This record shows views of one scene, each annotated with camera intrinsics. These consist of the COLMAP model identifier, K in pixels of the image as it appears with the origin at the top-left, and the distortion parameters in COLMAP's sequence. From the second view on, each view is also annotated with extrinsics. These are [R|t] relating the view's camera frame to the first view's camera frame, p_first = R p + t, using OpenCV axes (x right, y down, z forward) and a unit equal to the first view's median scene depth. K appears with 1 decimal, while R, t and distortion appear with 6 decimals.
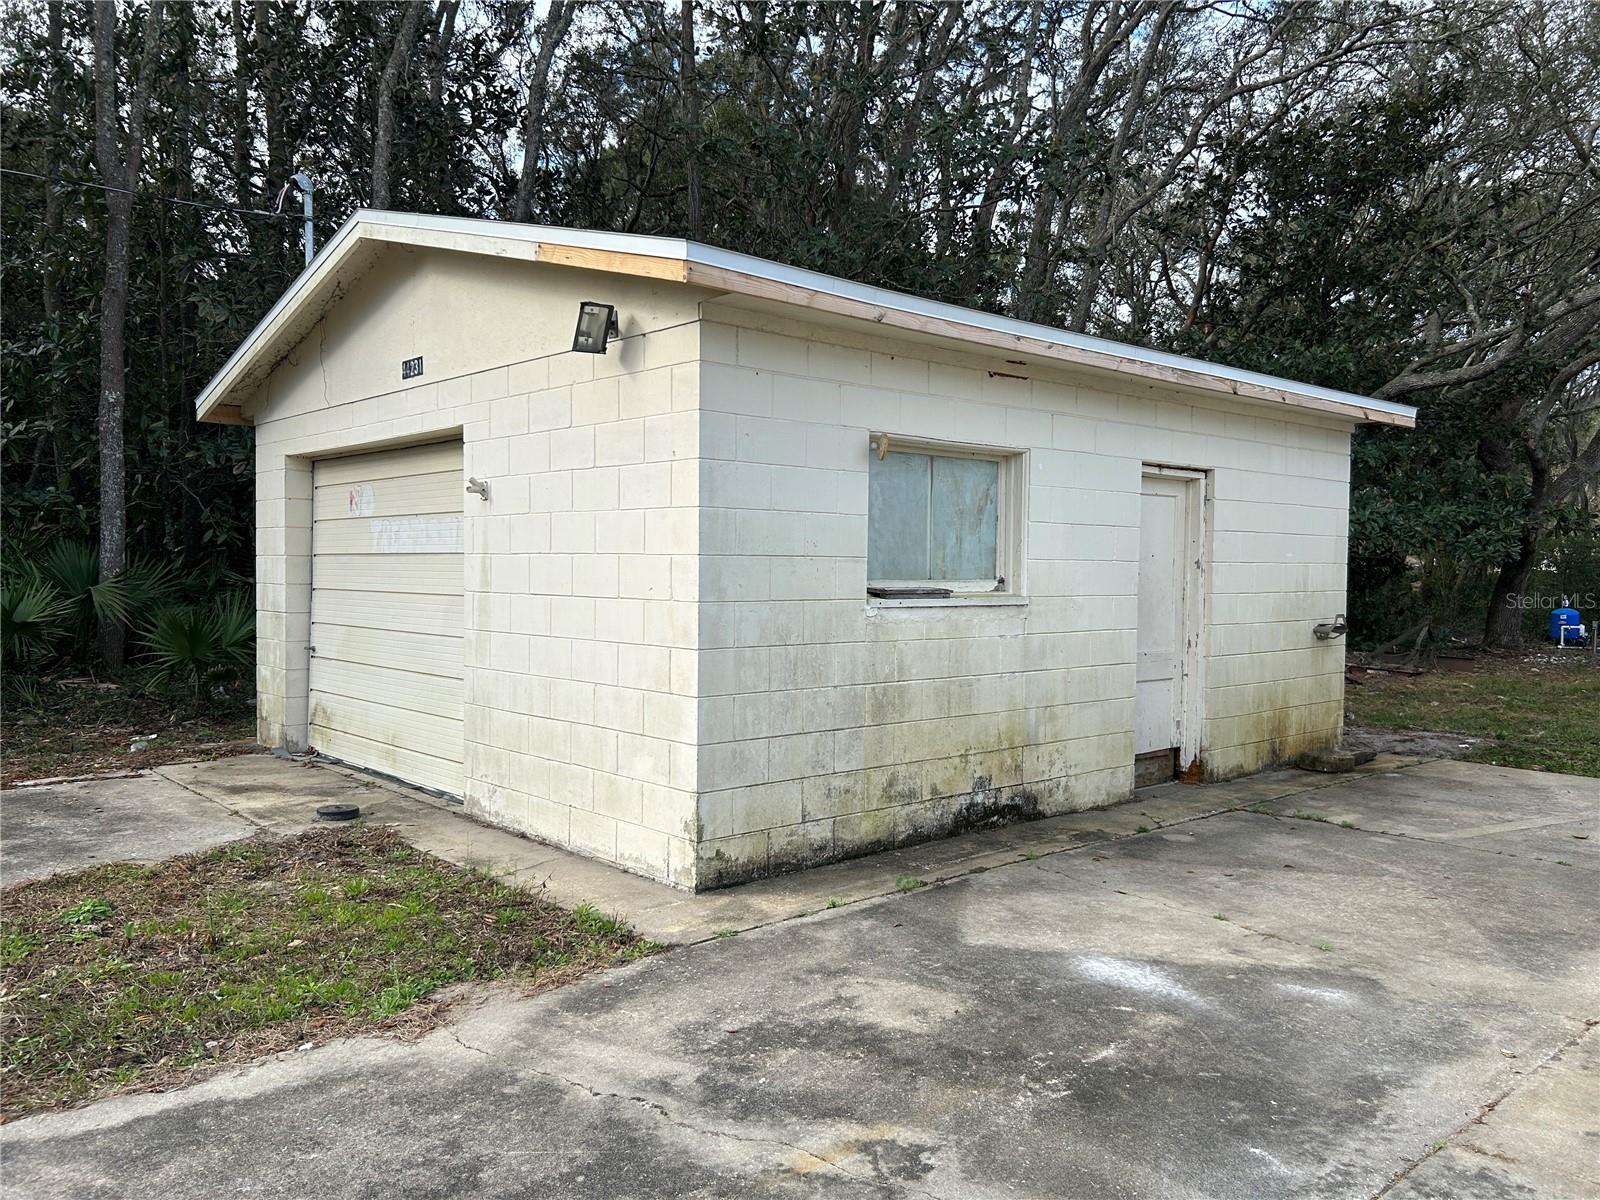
lens RADIAL K [[1208.0, 0, 804.7], [0, 1208.0, 611.8], [0, 0, 1]] dist [0.025169, -0.013021]
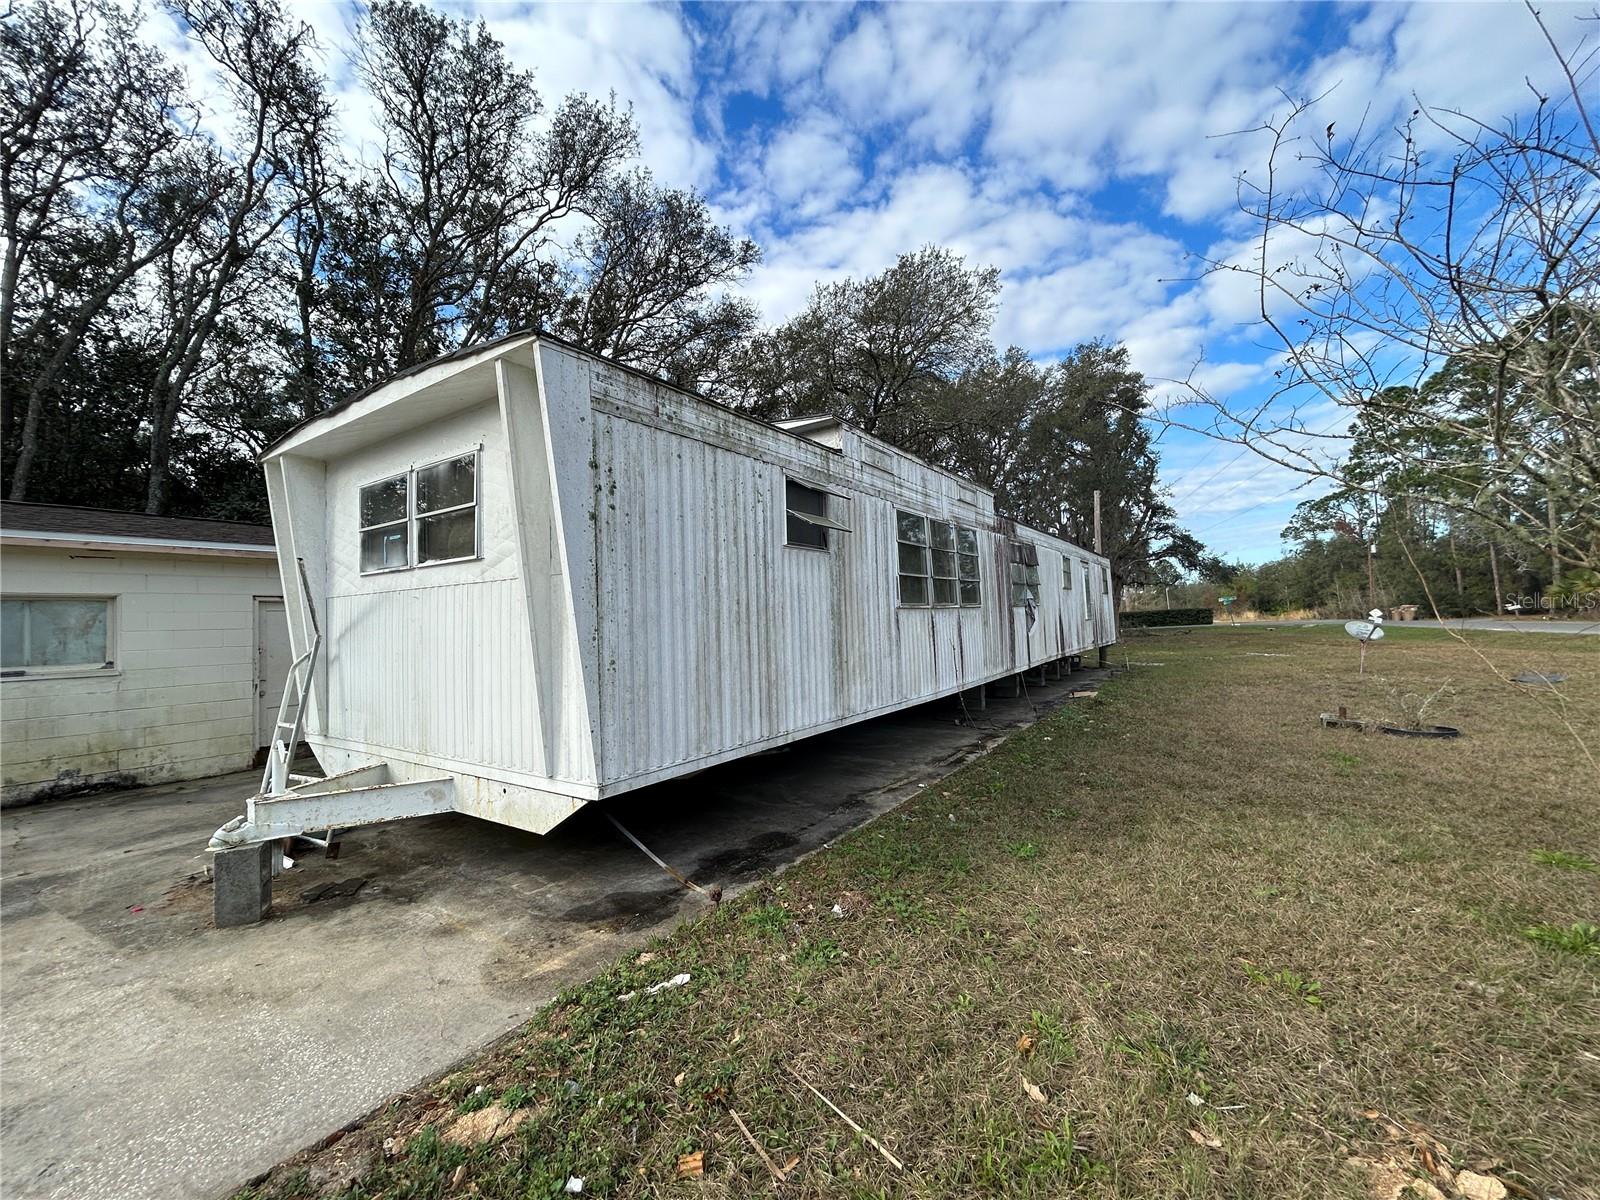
lens RADIAL K [[640.0, 0, 800.0], [0, 640.0, 600.0], [0, 0, 1]] dist [0.000788, -0.000188]
pose [[0.968516, -0.042241, 0.245340, 0.995610], [0.063073, 0.994981, -0.077683, 0.022686], [-0.240827, 0.090712, 0.966320, -0.250239]]
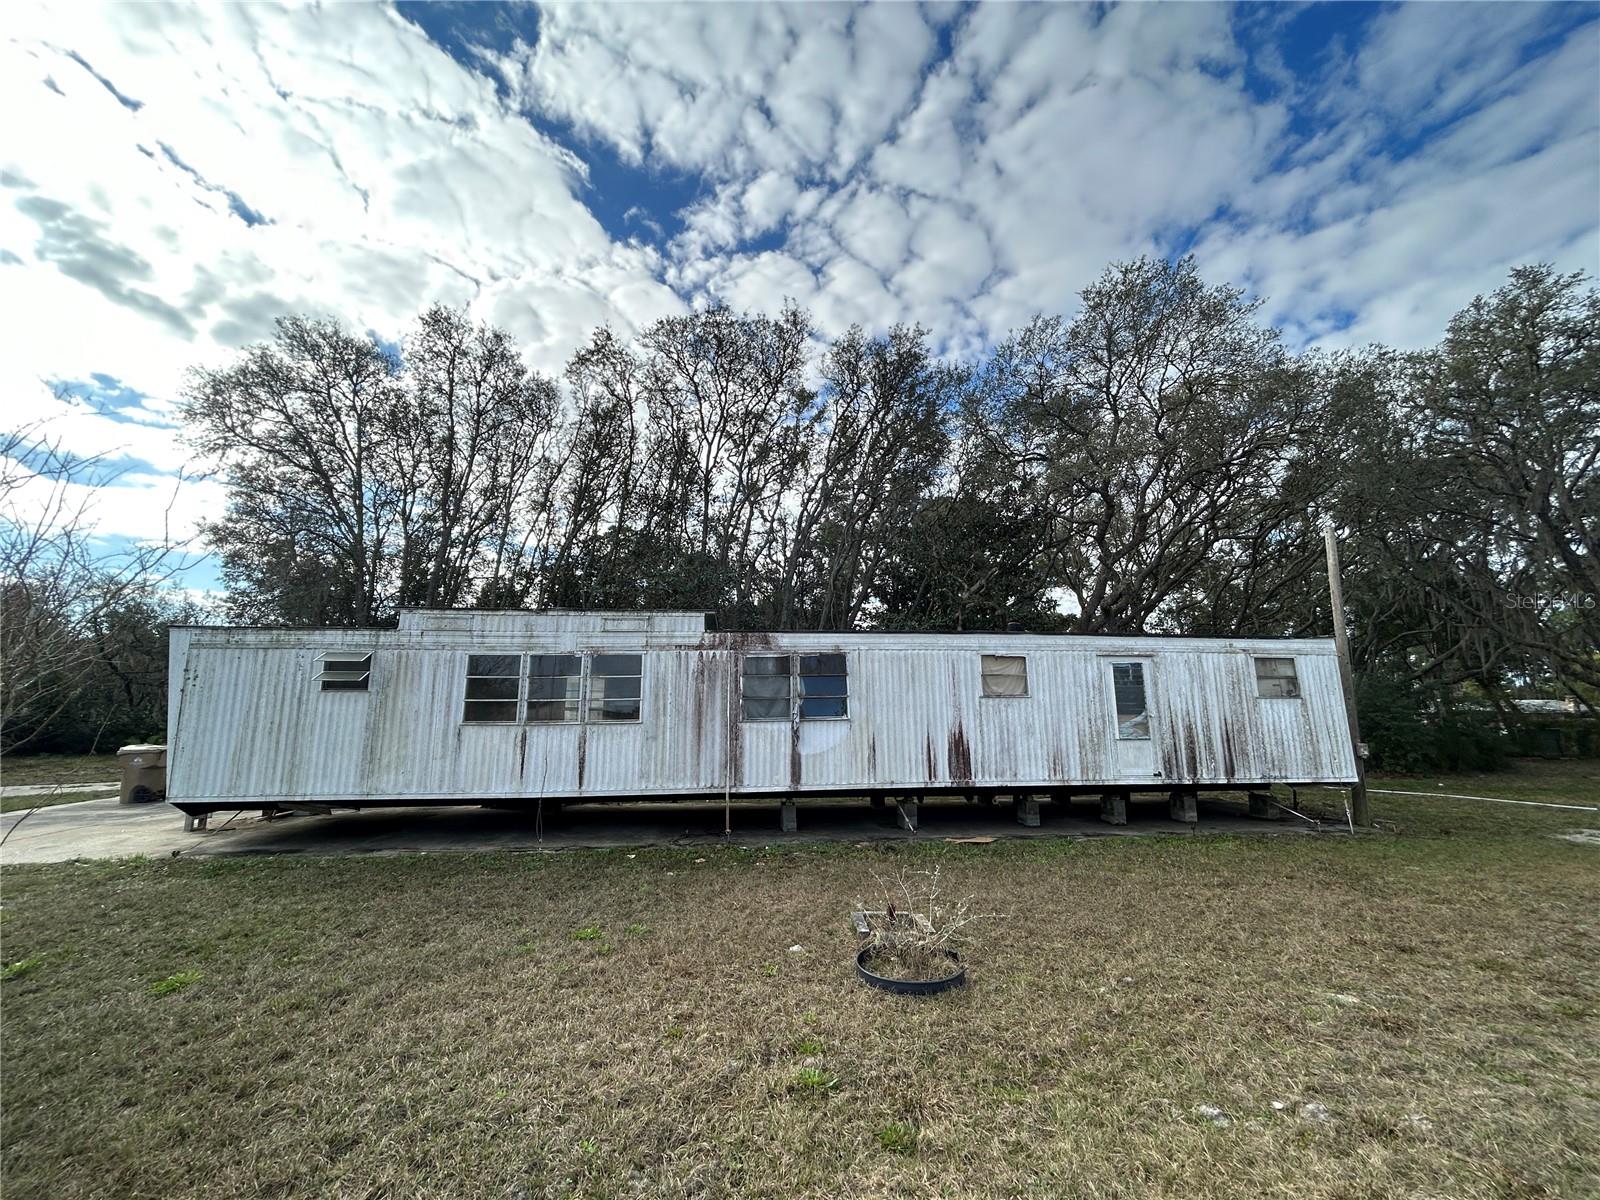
lens RADIAL K [[648.4, 0, 809.1], [0, 648.4, 604.4], [0, 0, 1]] dist [0.000040, 0.000131]
pose [[0.815396, -0.112798, -0.567808, 2.766836], [-0.010596, 0.977761, -0.209453, 0.000440], [0.578806, 0.176804, 0.796068, -0.076421]]
